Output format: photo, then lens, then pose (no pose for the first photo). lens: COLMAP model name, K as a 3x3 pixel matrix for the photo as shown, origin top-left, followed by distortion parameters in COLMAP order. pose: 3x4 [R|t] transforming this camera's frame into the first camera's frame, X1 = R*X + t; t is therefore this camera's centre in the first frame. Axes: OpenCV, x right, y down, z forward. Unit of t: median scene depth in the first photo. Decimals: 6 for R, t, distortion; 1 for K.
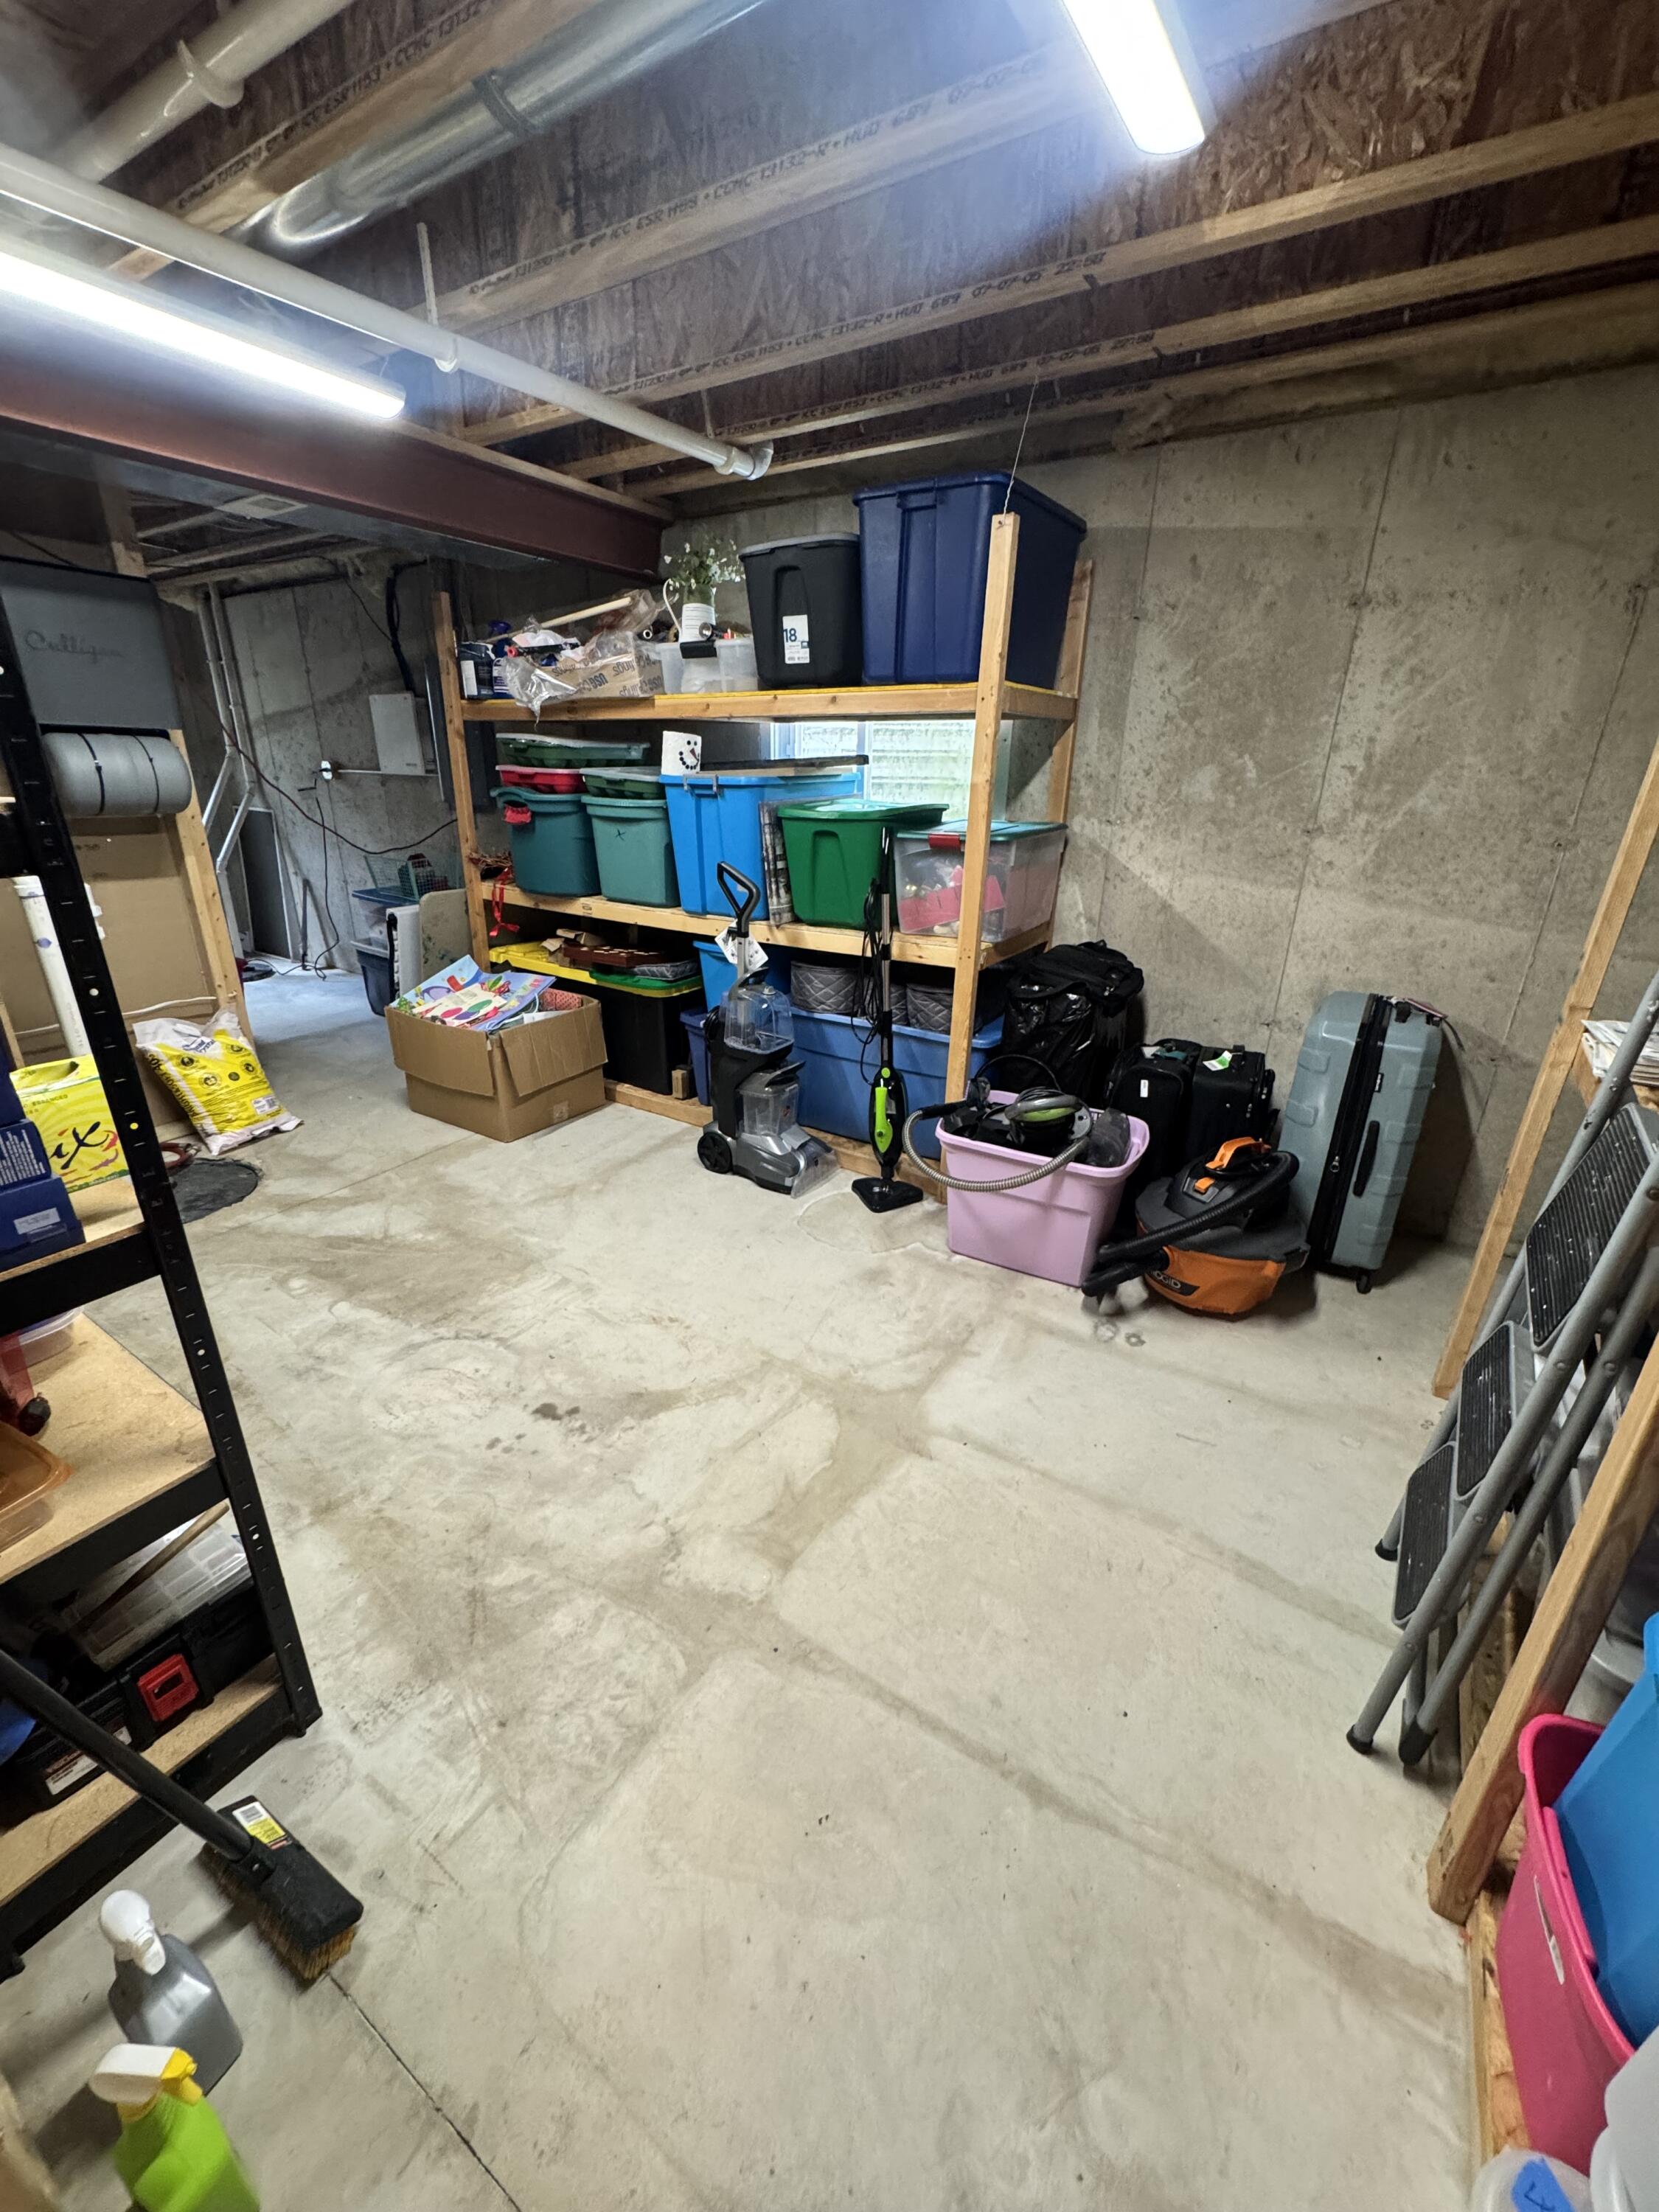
lens RADIAL K [[881.8, 0, 829.5], [0, 881.8, 1106.0], [0, 0, 1]] dist [-0.002665, 0.000001]
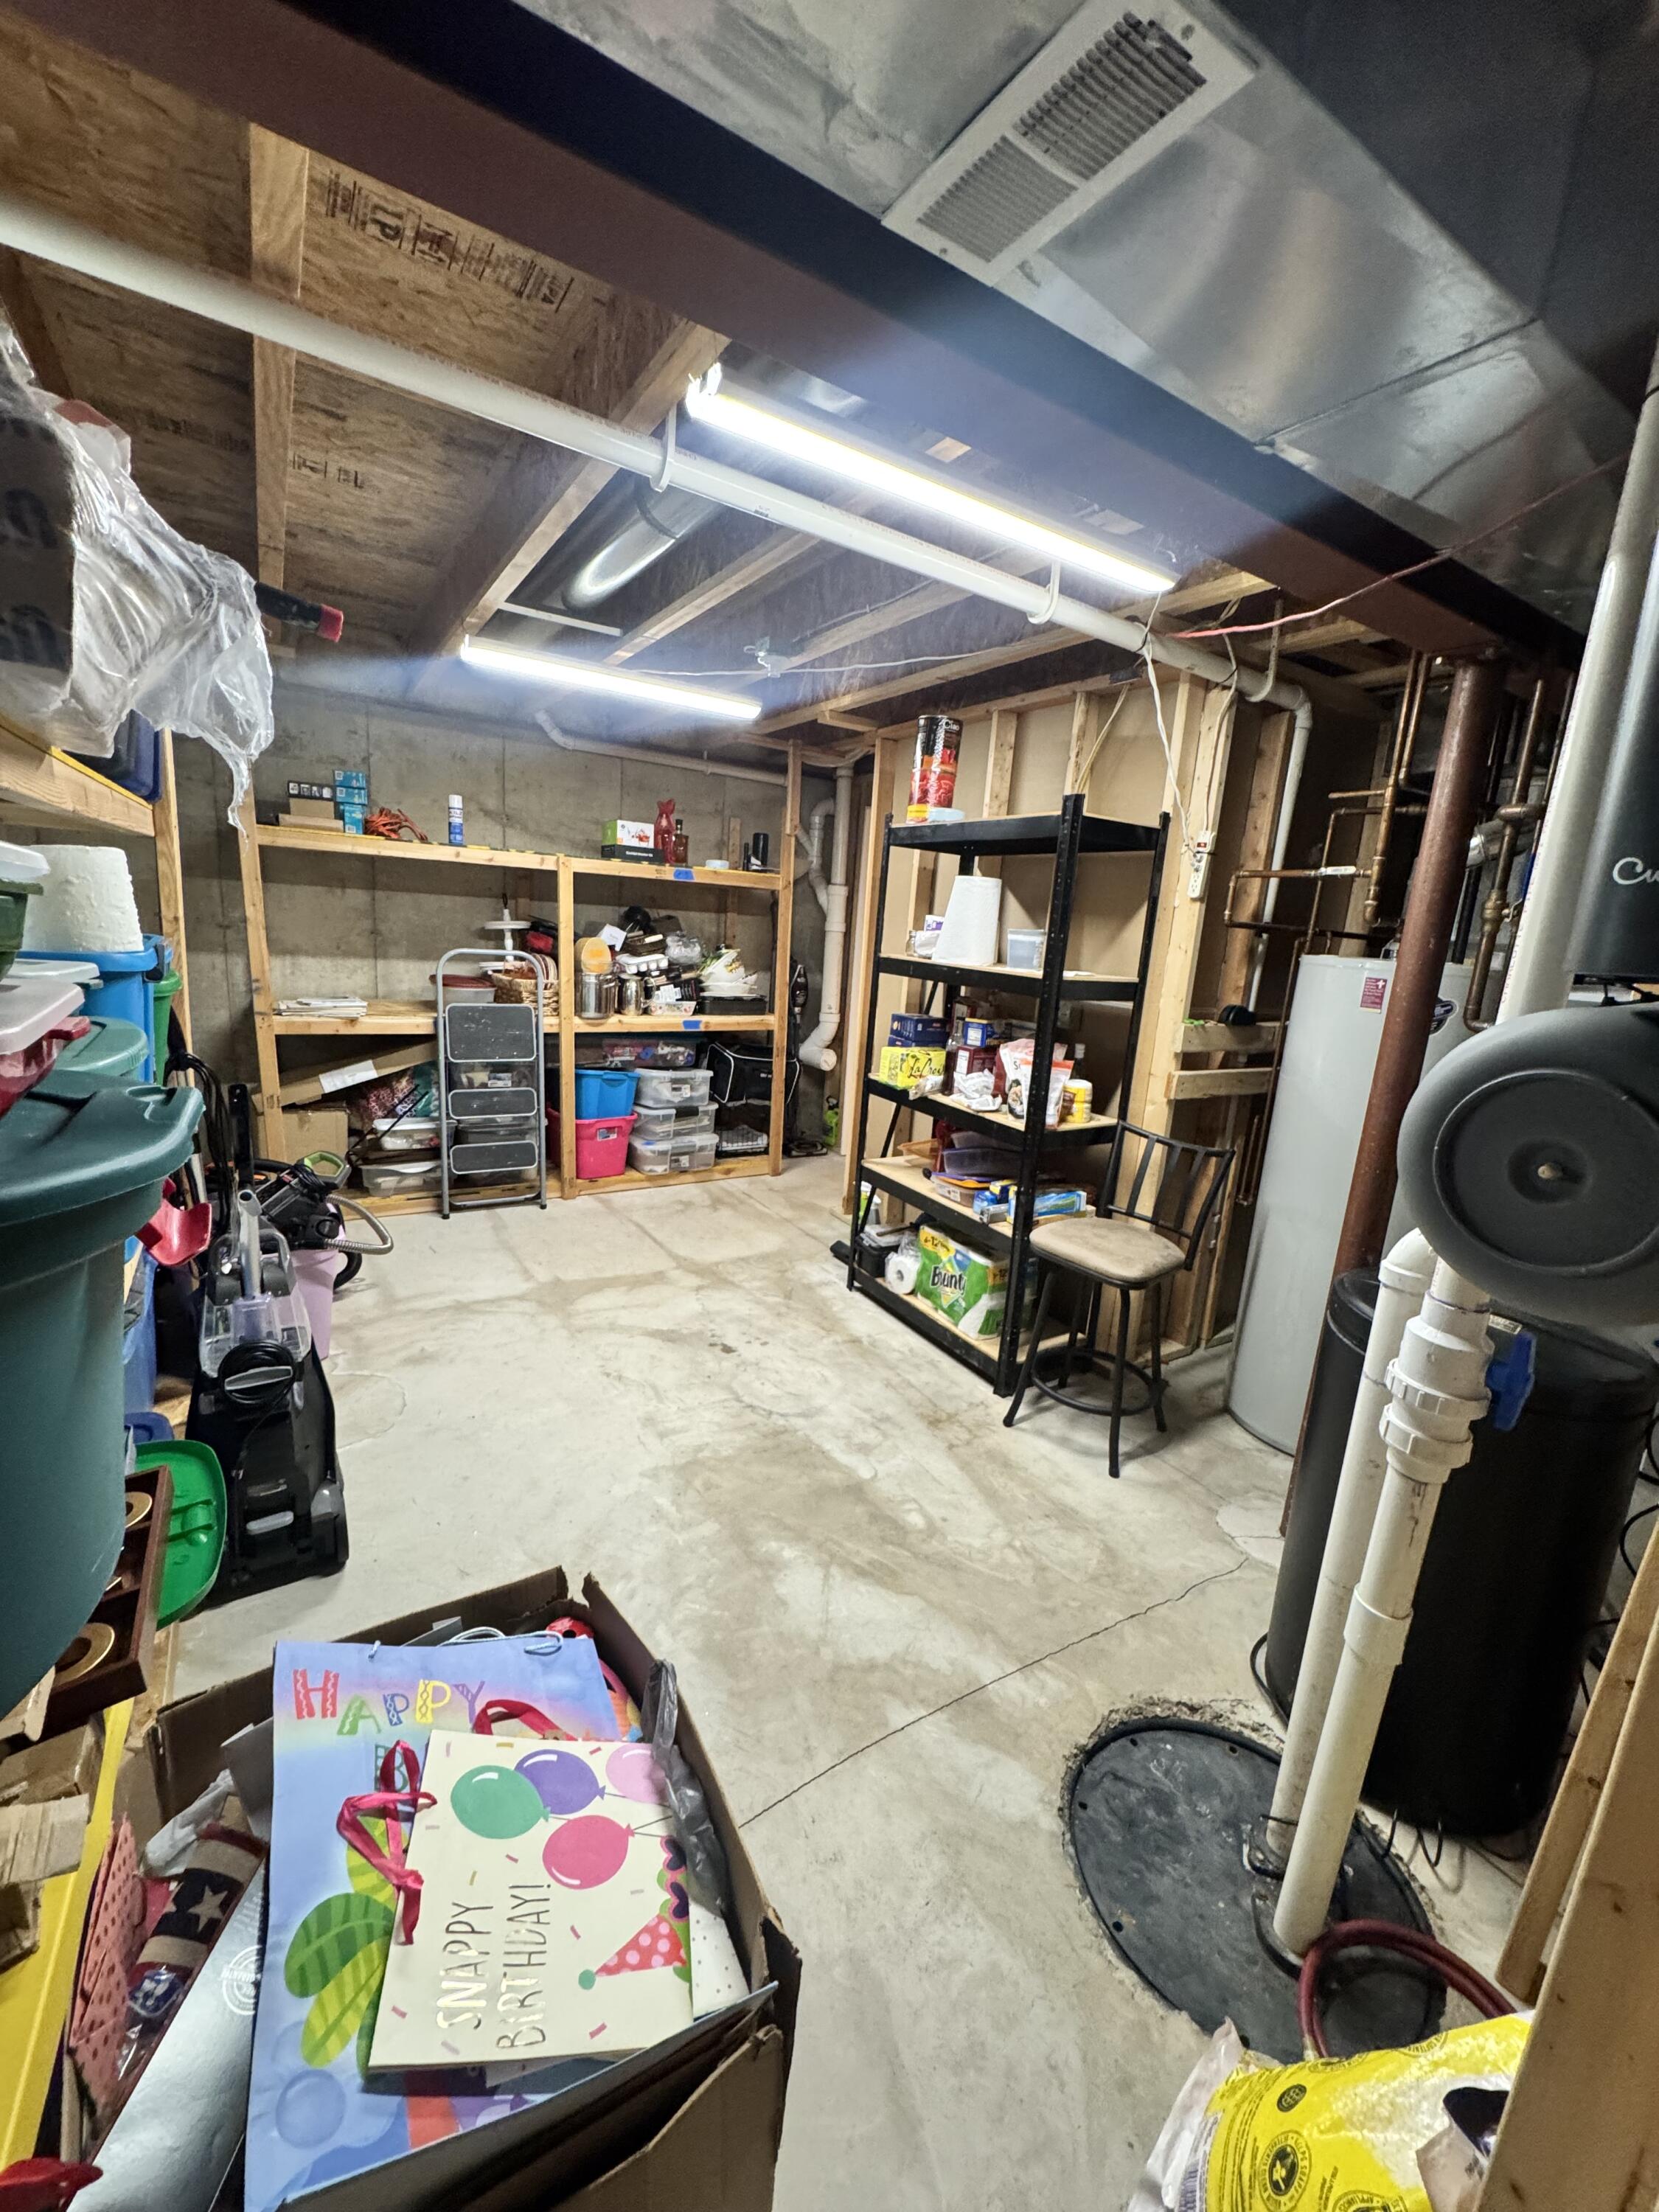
lens RADIAL K [[881.8, 0, 829.5], [0, 881.8, 1106.0], [0, 0, 1]] dist [-0.002665, 0.000001]
pose [[-0.905415, -0.166971, 0.390313, -0.926127], [0.071458, 0.846347, 0.527817, -0.725189], [-0.418470, 0.505784, -0.754364, 1.726599]]
